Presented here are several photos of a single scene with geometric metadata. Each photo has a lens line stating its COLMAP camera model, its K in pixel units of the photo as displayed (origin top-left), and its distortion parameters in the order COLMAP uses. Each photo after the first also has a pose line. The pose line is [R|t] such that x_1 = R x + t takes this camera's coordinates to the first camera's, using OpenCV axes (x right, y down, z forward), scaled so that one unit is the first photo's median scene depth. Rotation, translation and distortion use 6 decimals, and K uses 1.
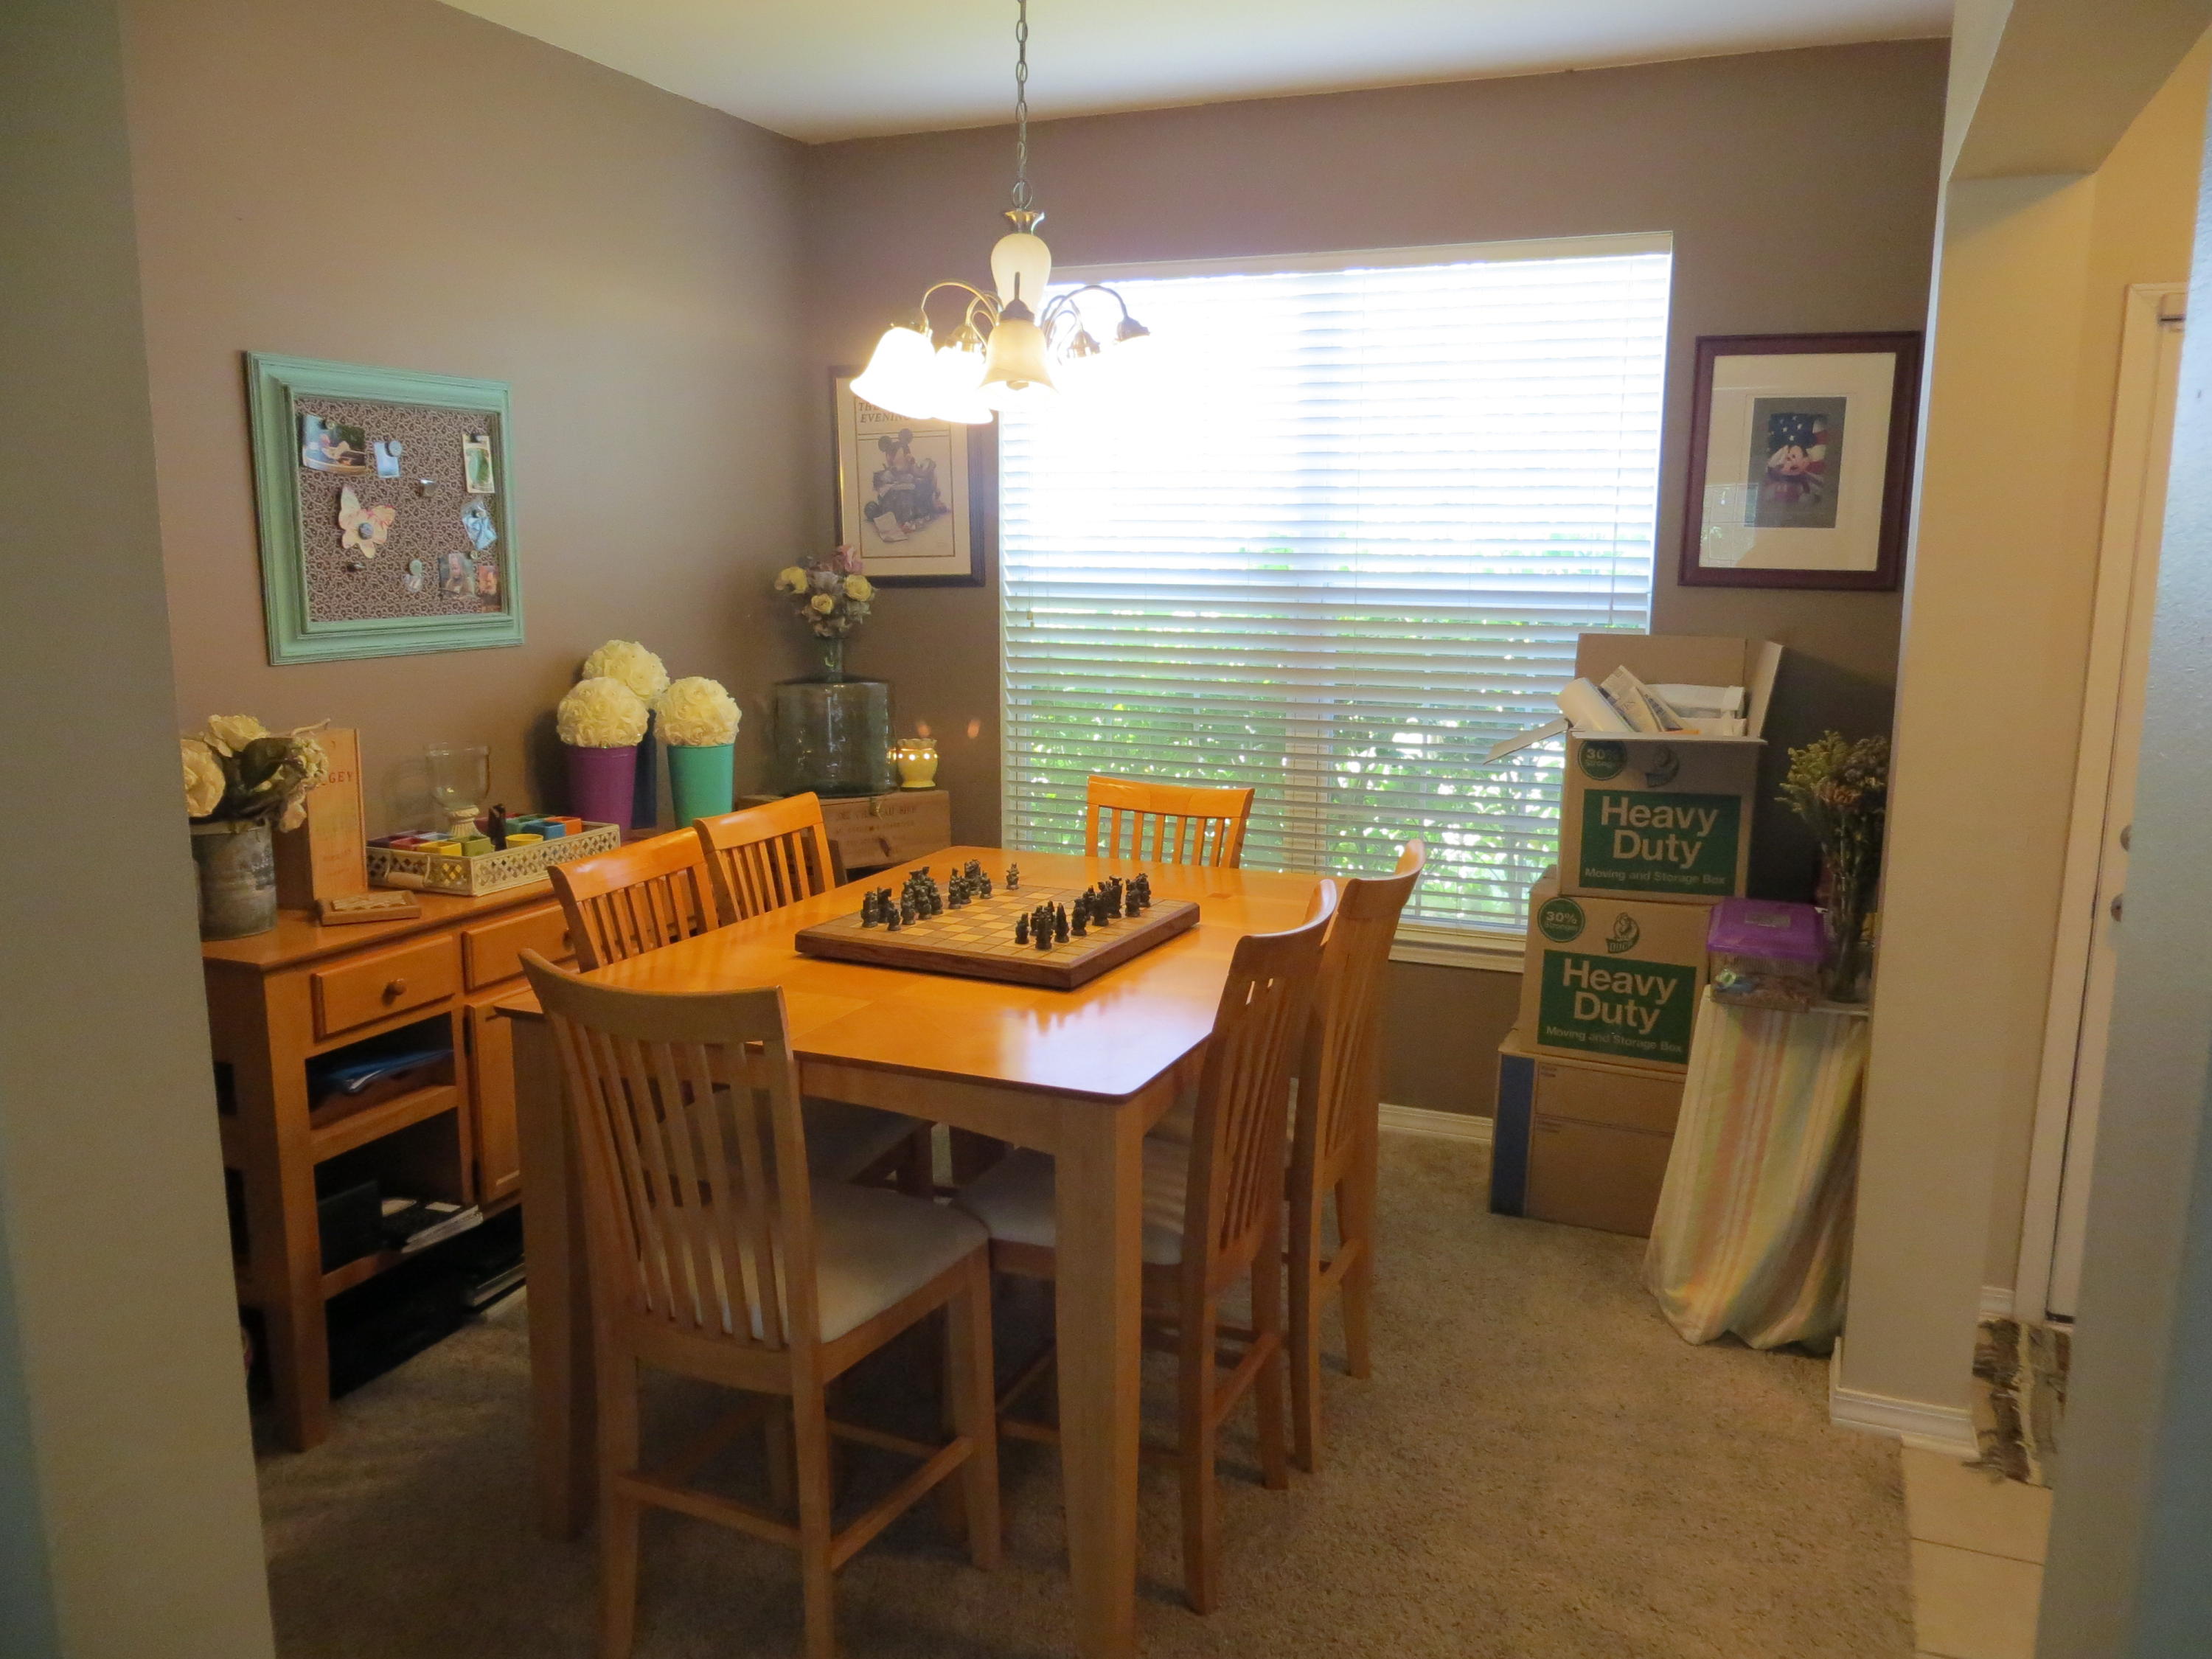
lens RADIAL K [[1659.6, 0, 1115.1], [0, 1659.6, 827.6], [0, 0, 1]] dist [-0.019175, 0.002678]
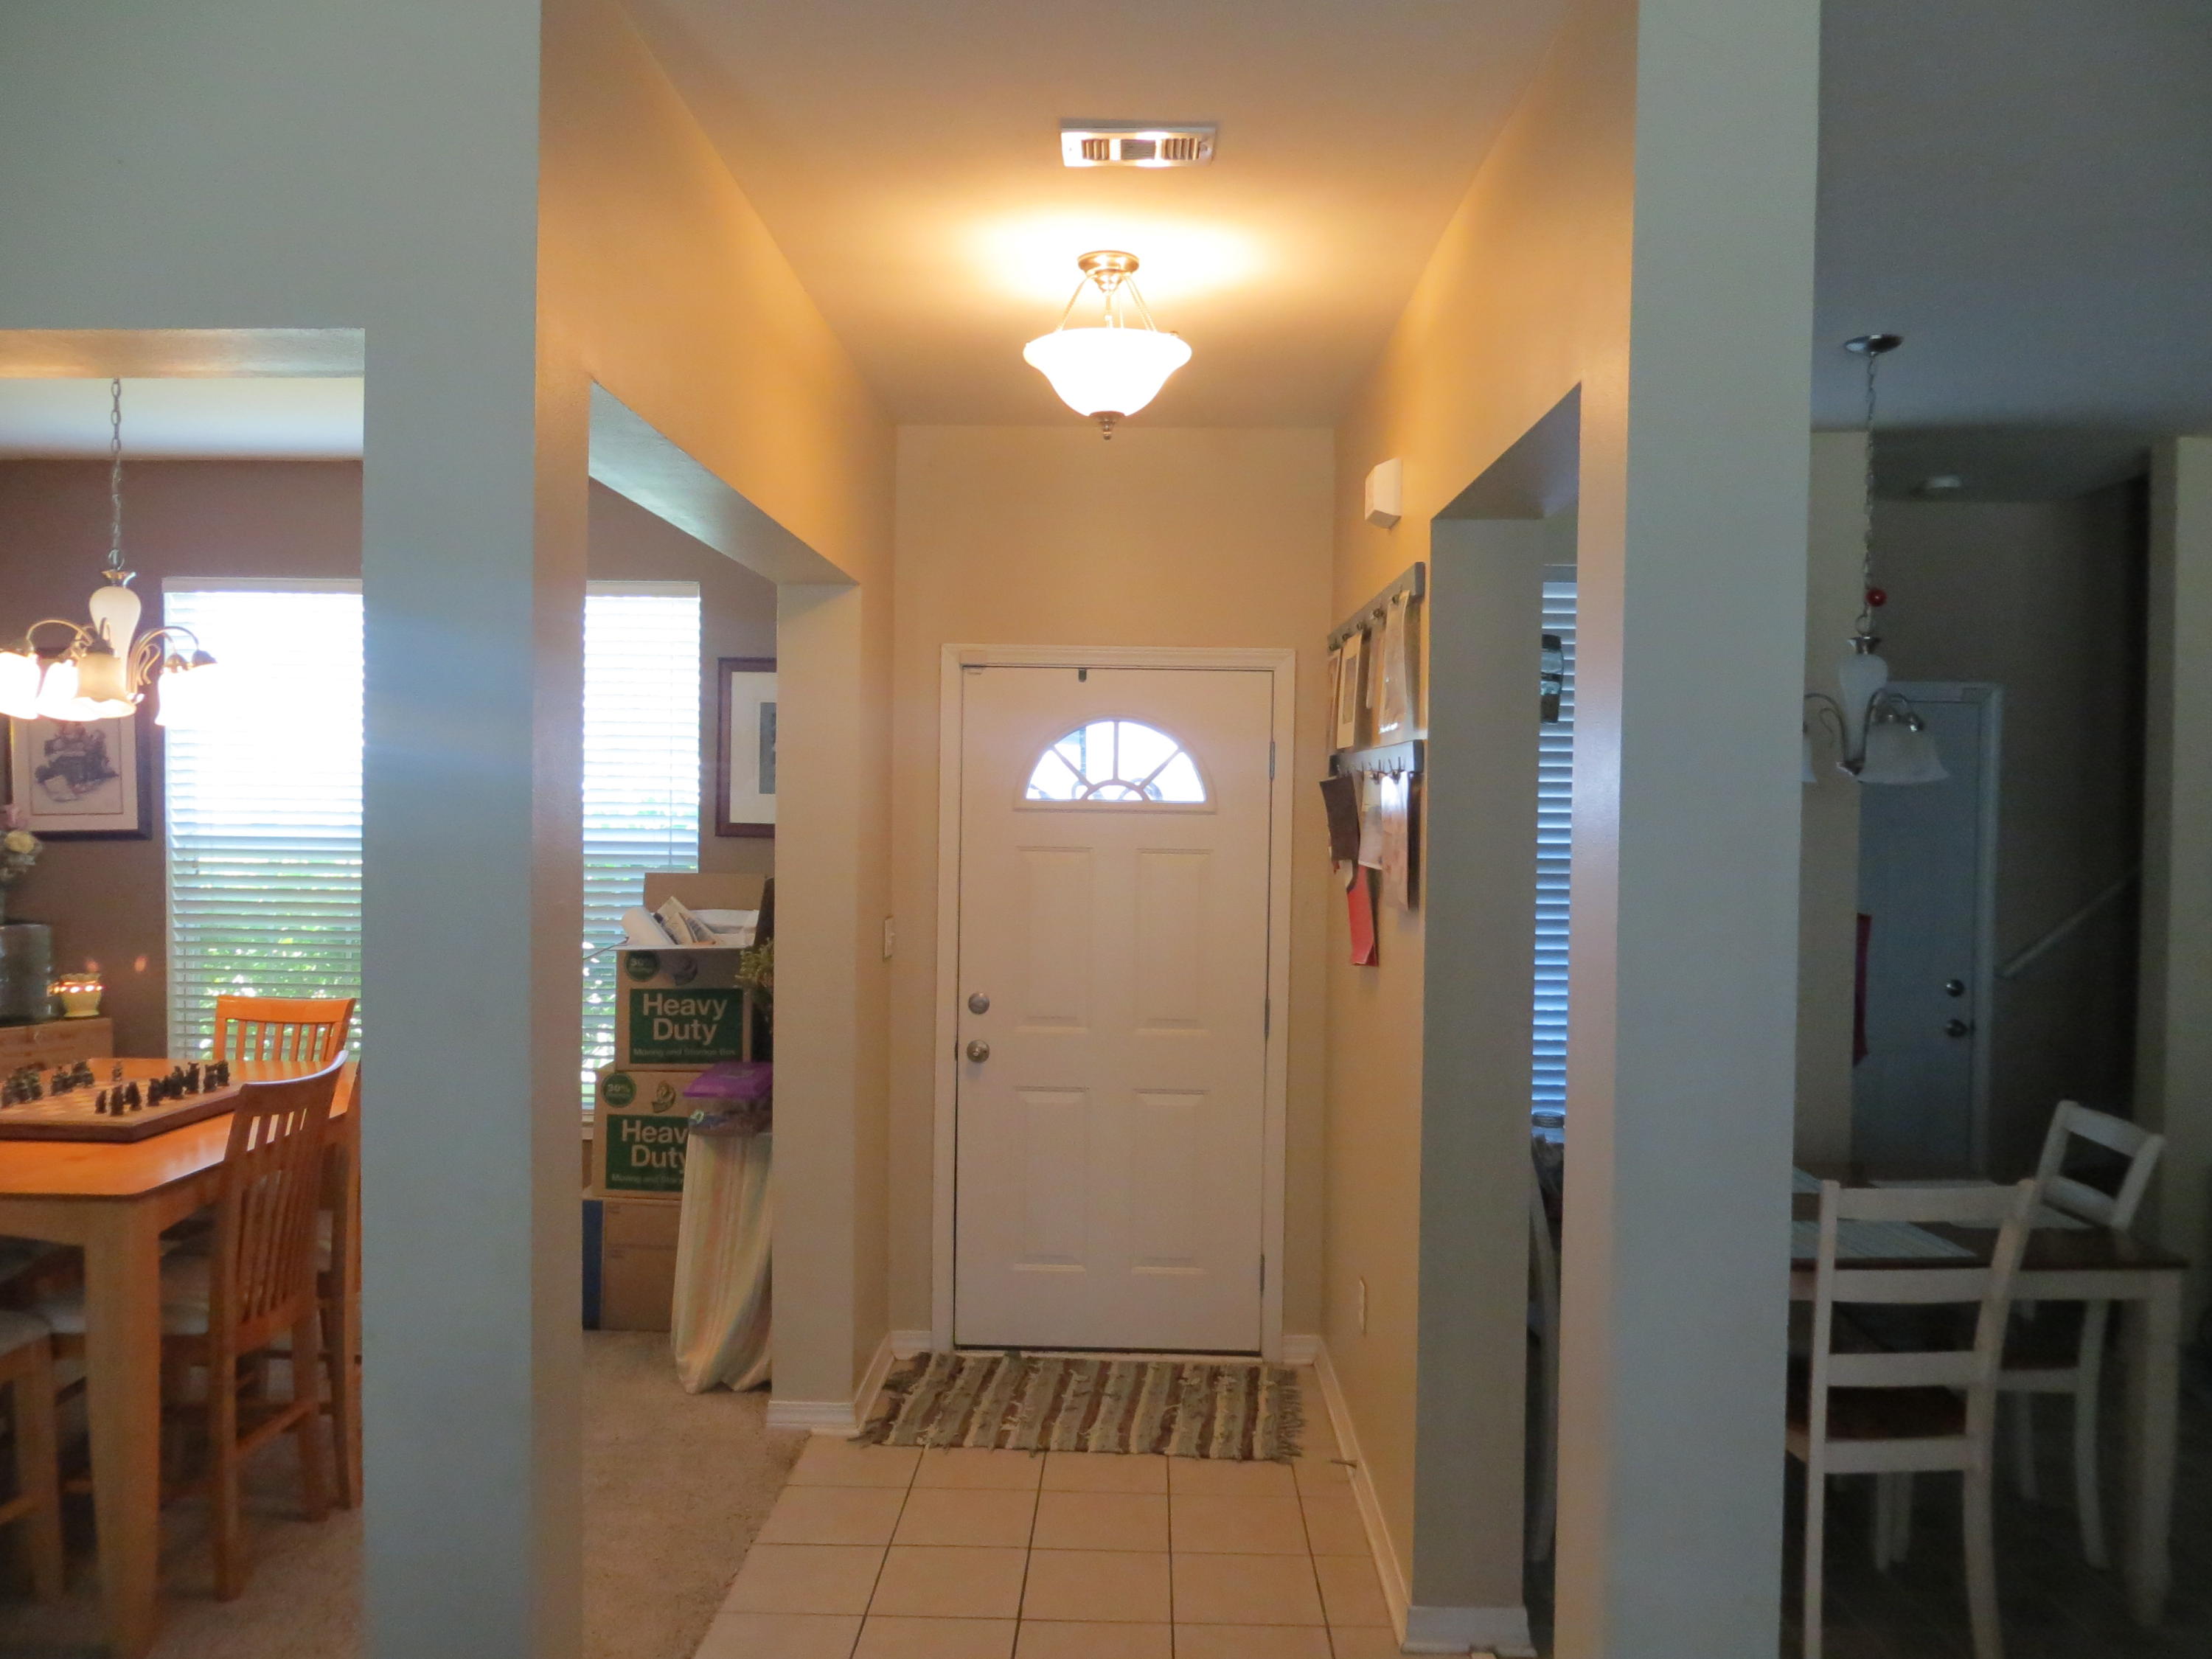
lens RADIAL K [[1659.6, 0, 1103.6], [0, 1659.6, 825.9], [0, 0, 1]] dist [-0.019175, 0.002678]
pose [[0.931116, -0.003791, 0.364703, 0.149570], [0.056851, 0.989232, -0.134862, 0.047275], [-0.360265, 0.146306, 0.921305, -0.374446]]
